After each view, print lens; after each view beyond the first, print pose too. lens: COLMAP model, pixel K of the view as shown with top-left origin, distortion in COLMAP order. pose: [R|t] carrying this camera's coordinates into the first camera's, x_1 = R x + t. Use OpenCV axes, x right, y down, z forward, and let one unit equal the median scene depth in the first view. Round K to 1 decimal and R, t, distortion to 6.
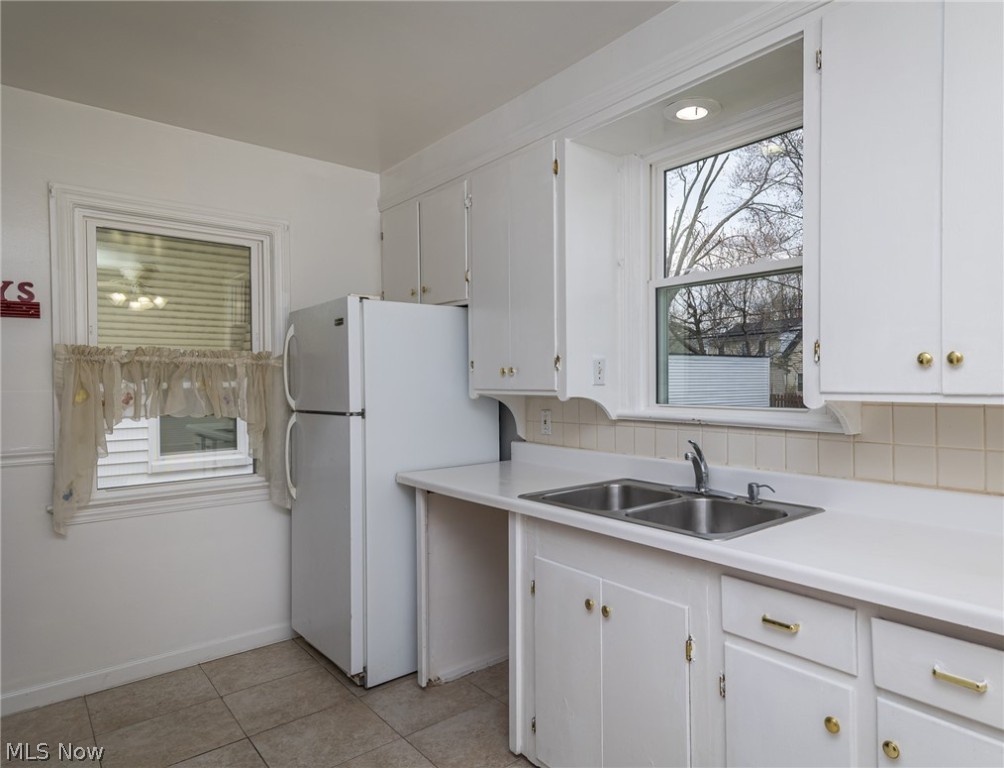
lens RADIAL K [[598.0, 0, 502.5], [0, 598.0, 380.1], [0, 0, 1]] dist [0.009705, 0.002823]
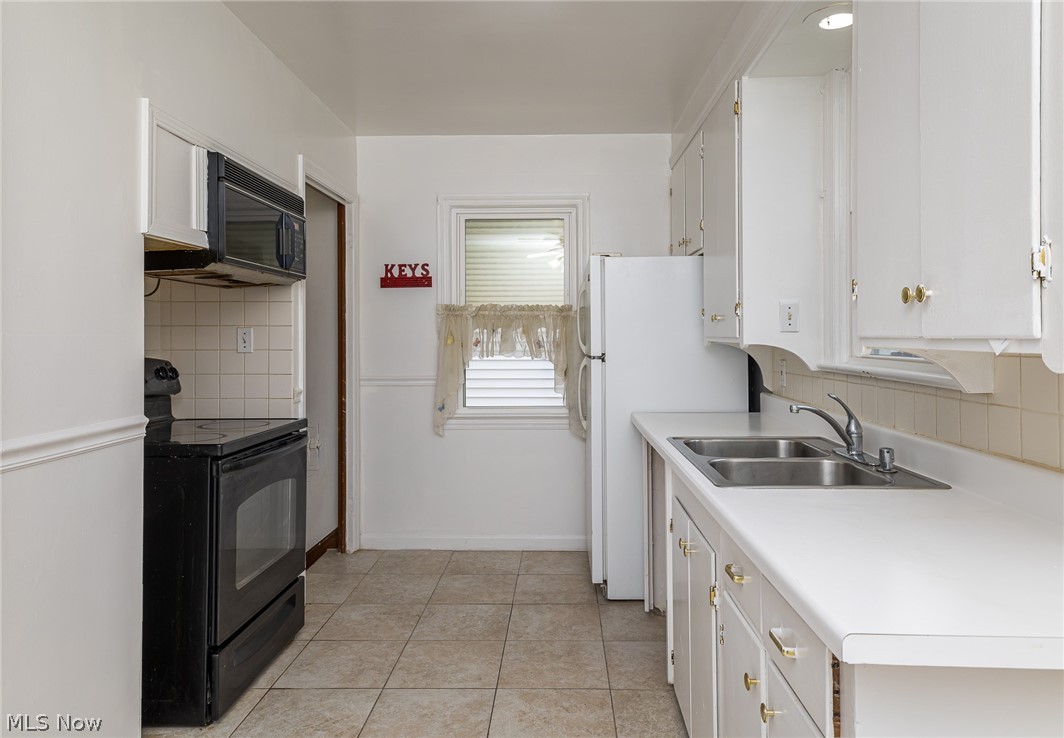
lens RADIAL K [[634.0, 0, 536.5], [0, 634.0, 331.5], [0, 0, 1]] dist [0.009080, 0.001165]
pose [[0.743310, -0.000315, -0.668947, 0.468250], [-0.000351, 1.000000, -0.000861, 0.007521], [0.668947, 0.000875, 0.743309, 0.015829]]
